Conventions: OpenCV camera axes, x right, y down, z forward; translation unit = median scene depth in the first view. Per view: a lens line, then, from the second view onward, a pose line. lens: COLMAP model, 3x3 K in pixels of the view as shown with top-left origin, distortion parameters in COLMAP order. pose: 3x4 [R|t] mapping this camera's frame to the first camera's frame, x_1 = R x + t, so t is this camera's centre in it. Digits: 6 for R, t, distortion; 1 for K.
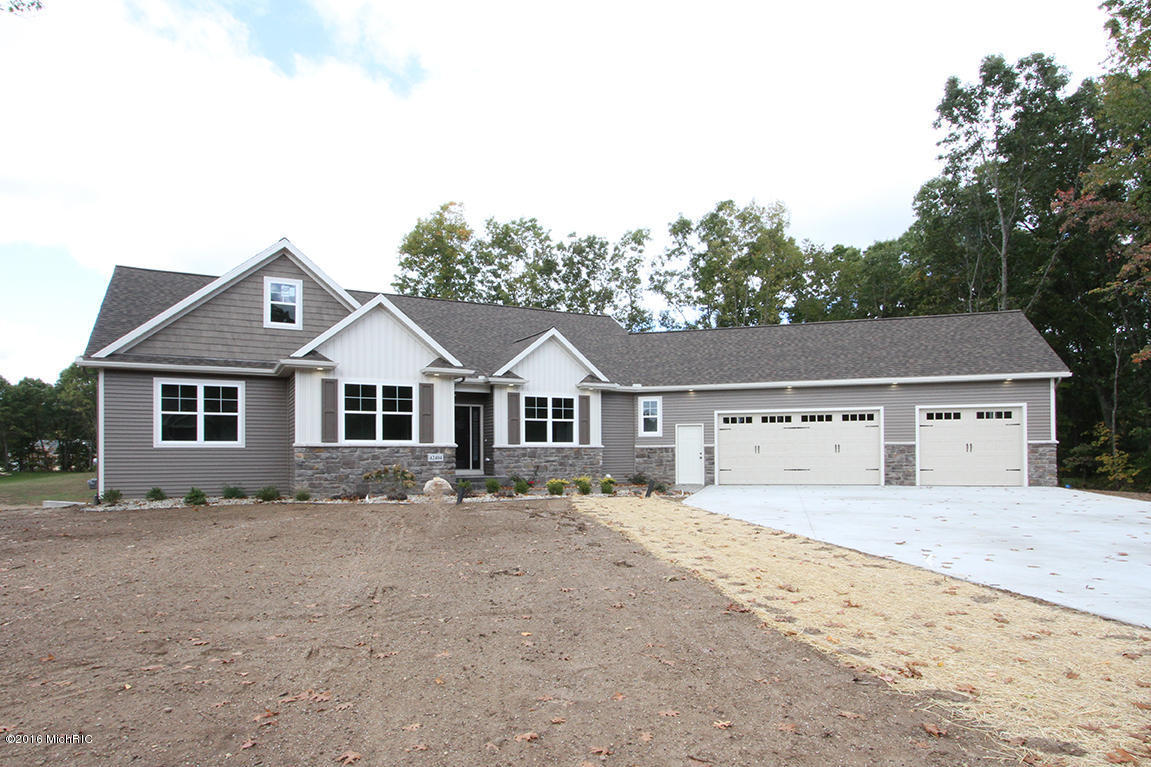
lens RADIAL K [[631.1, 0, 575.2], [0, 631.1, 386.5], [0, 0, 1]] dist [-0.024317, 0.001313]
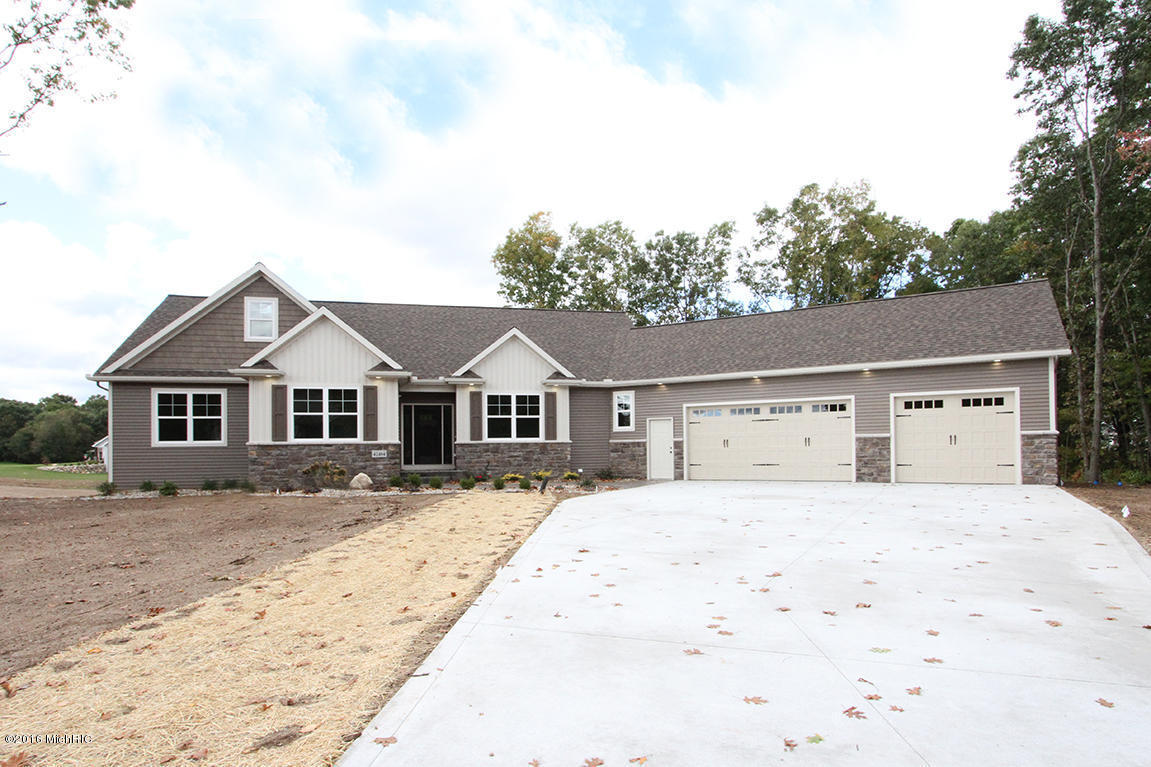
lens RADIAL K [[600.8, 0, 575.6], [0, 600.8, 387.5], [0, 0, 1]] dist [-0.016591, 0.000622]
pose [[0.973694, -0.029353, -0.225962, 0.283020], [0.031375, 0.999493, 0.005362, 0.002889], [0.225690, -0.012311, 0.974121, 0.057723]]
